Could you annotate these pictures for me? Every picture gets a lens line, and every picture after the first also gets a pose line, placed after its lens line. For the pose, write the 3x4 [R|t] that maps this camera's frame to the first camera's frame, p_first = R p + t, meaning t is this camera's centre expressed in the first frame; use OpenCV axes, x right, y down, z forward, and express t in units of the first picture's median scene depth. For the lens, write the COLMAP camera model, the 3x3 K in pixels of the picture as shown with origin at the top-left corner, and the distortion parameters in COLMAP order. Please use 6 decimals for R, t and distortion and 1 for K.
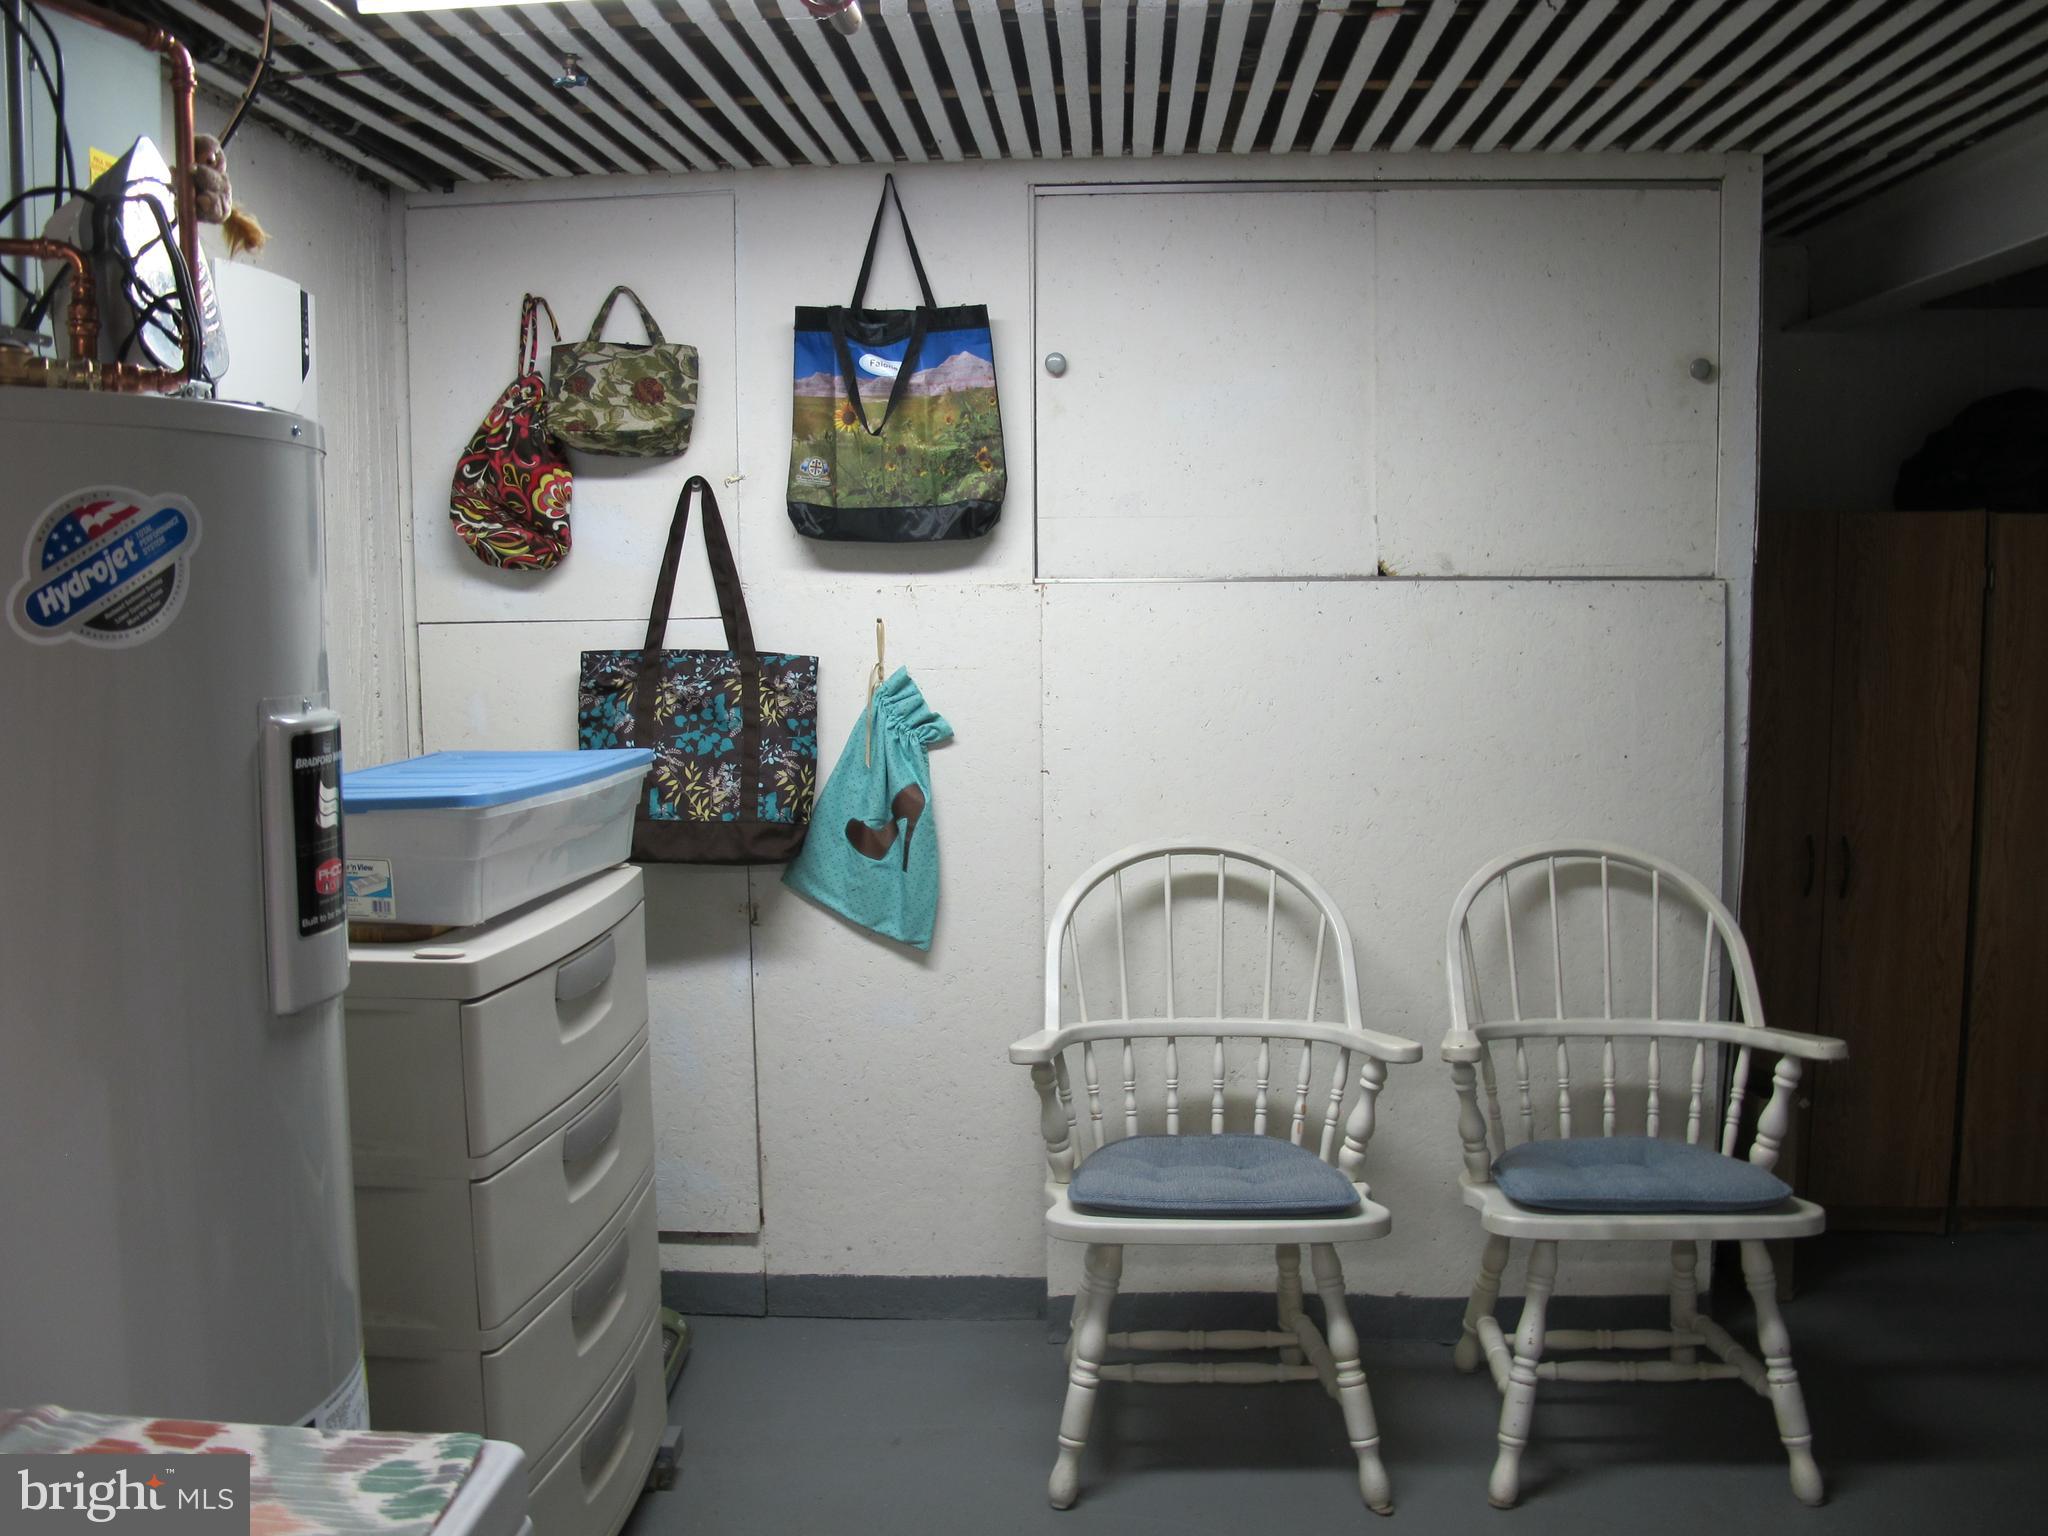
lens RADIAL K [[1712.2, 0, 1013.7], [0, 1712.2, 782.8], [0, 0, 1]] dist [-0.140451, 0.099780]
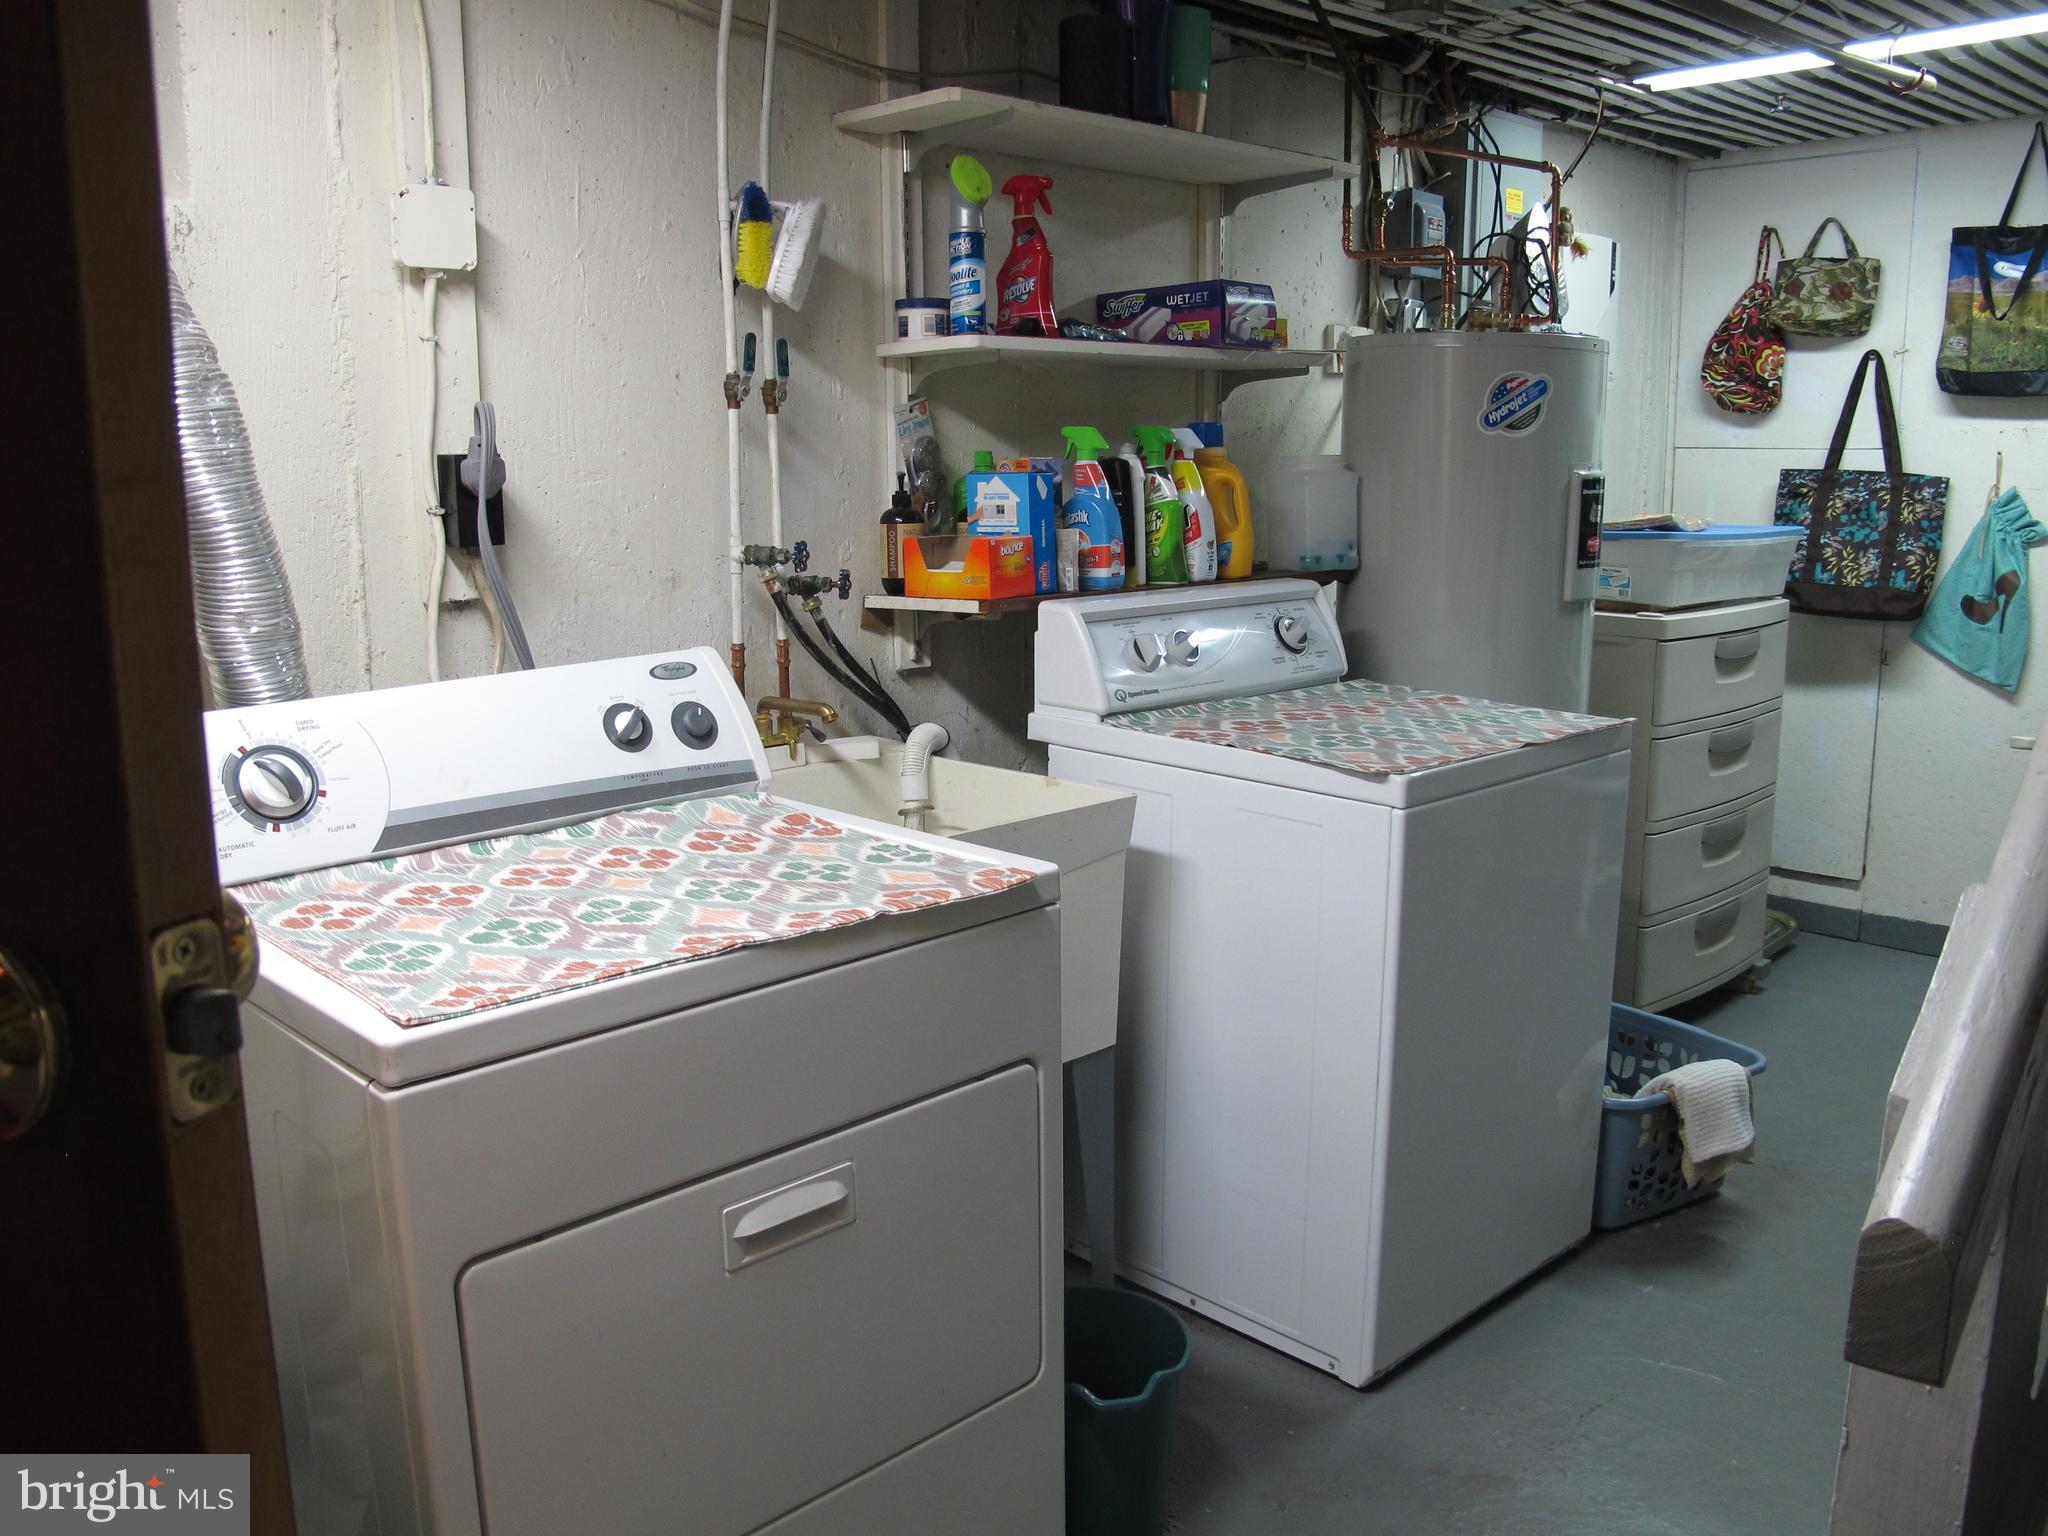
lens RADIAL K [[1712.2, 0, 1003.5], [0, 1712.2, 756.4], [0, 0, 1]] dist [-0.140451, 0.099780]
pose [[0.734649, 0.124408, -0.666944, 0.253311], [-0.076064, 0.991949, 0.101248, 0.078419], [0.674170, -0.023651, 0.738197, -0.554701]]
